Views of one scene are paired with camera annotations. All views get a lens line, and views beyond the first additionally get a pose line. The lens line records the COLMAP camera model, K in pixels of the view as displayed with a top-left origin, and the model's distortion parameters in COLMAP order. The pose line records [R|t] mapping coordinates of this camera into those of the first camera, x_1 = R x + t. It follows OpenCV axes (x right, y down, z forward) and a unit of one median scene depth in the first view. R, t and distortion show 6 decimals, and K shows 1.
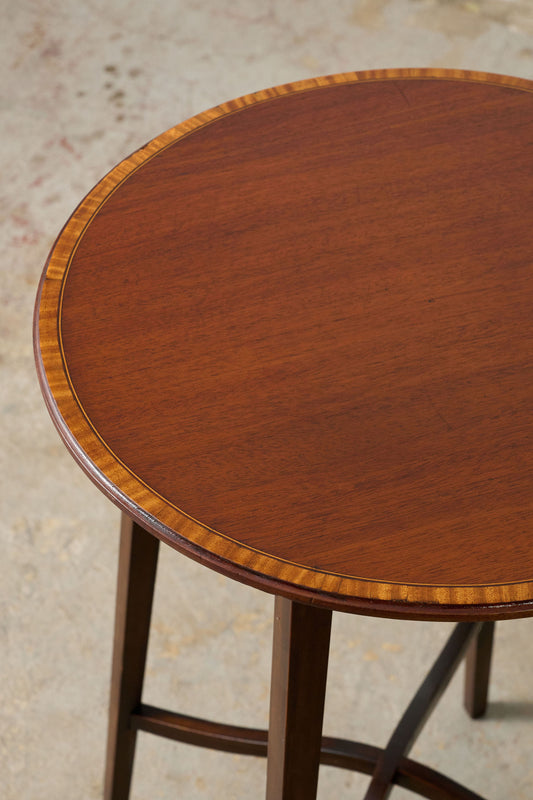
lens RADIAL K [[1967.0, 0, 288.9], [0, 1967.0, 306.7], [0, 0, 1]] dist [0.025634, 0.000000]
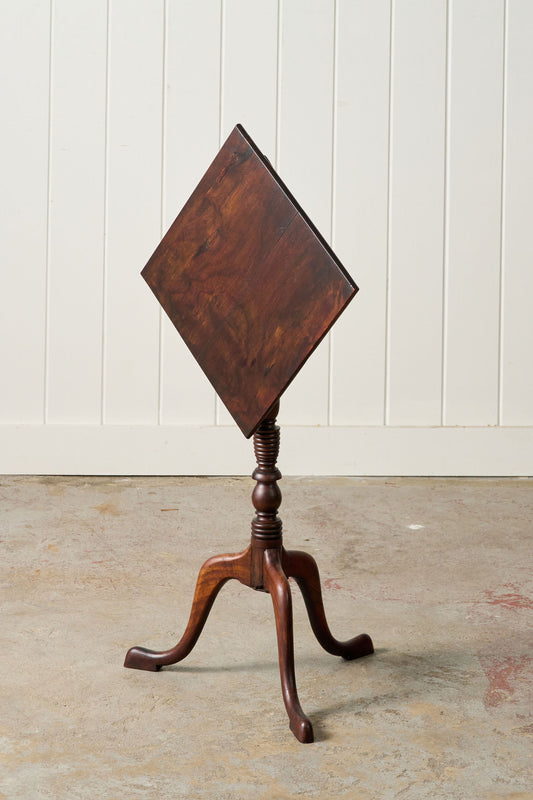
lens RADIAL K [[2340.6, 0, 289.4], [0, 2340.6, 323.4], [0, 0, 1]] dist [0.012853, 0.000000]
pose [[0.910716, -0.076379, 0.405910, -0.847818], [0.273718, 0.847573, -0.454641, 1.018971], [-0.309313, 0.525154, 0.792804, -1.118070]]
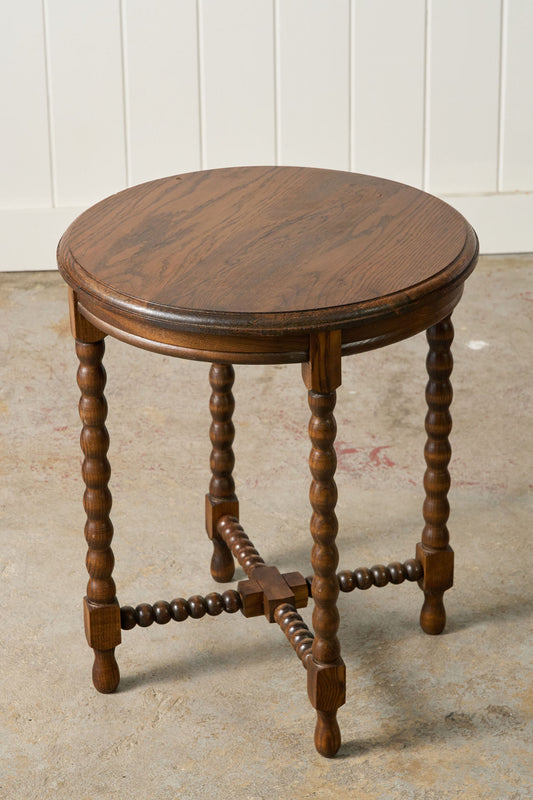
lens RADIAL K [[2260.7, 0, 254.0], [0, 2260.7, 306.2], [0, 0, 1]] dist [0.010678, 0.000000]
pose [[0.901297, -0.183136, 0.392587, -0.572560], [0.308265, 0.907852, -0.284213, 0.482478], [-0.304361, 0.377181, 0.874699, -0.561293]]
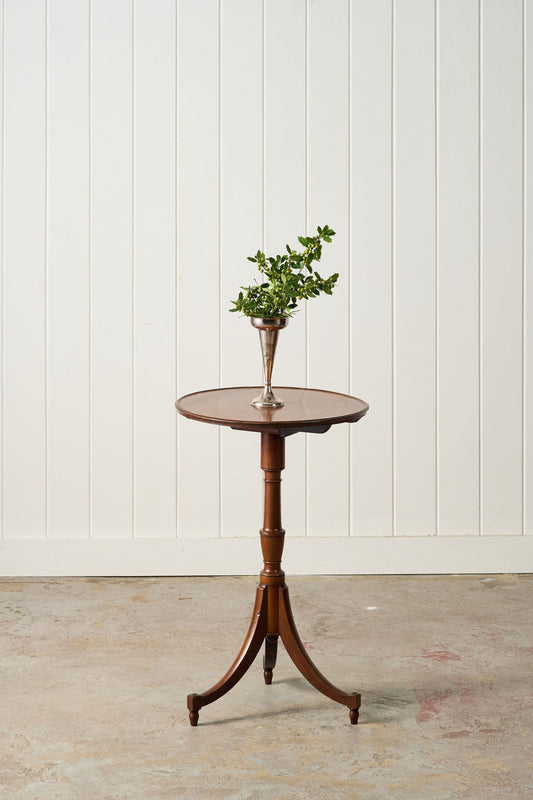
lens RADIAL K [[2076.9, 0, 258.8], [0, 2076.9, 326.6], [0, 0, 1]] dist [0.011019, 0.000000]
pose [[0.916613, -0.051264, 0.396475, -1.033010], [0.275848, 0.798931, -0.534432, 1.341623], [-0.289359, 0.599234, 0.746451, -1.479627]]
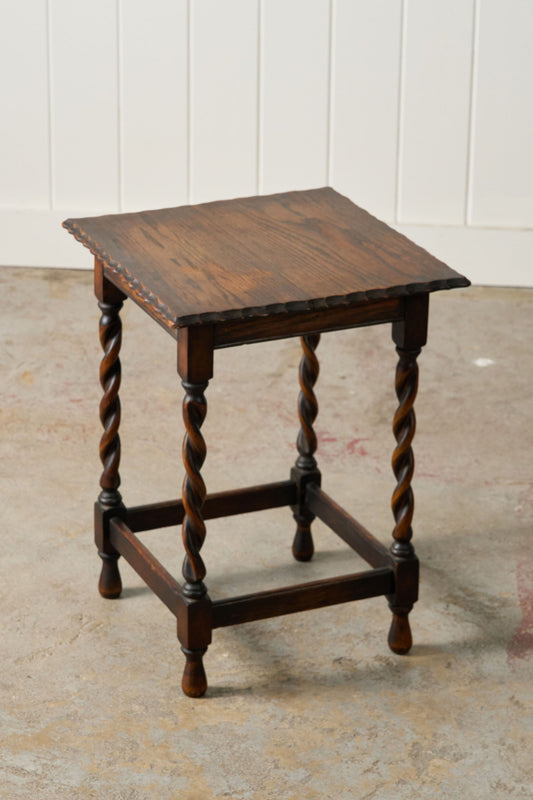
lens RADIAL K [[2260.7, 0, 265.9], [0, 2260.7, 399.9], [0, 0, 1]] dist [0.010678, 0.000000]
pose [[0.953771, -0.105795, 0.281299, -0.409020], [0.196777, 0.927294, -0.318441, 0.679489], [-0.227158, 0.359072, 0.905244, -0.727287]]
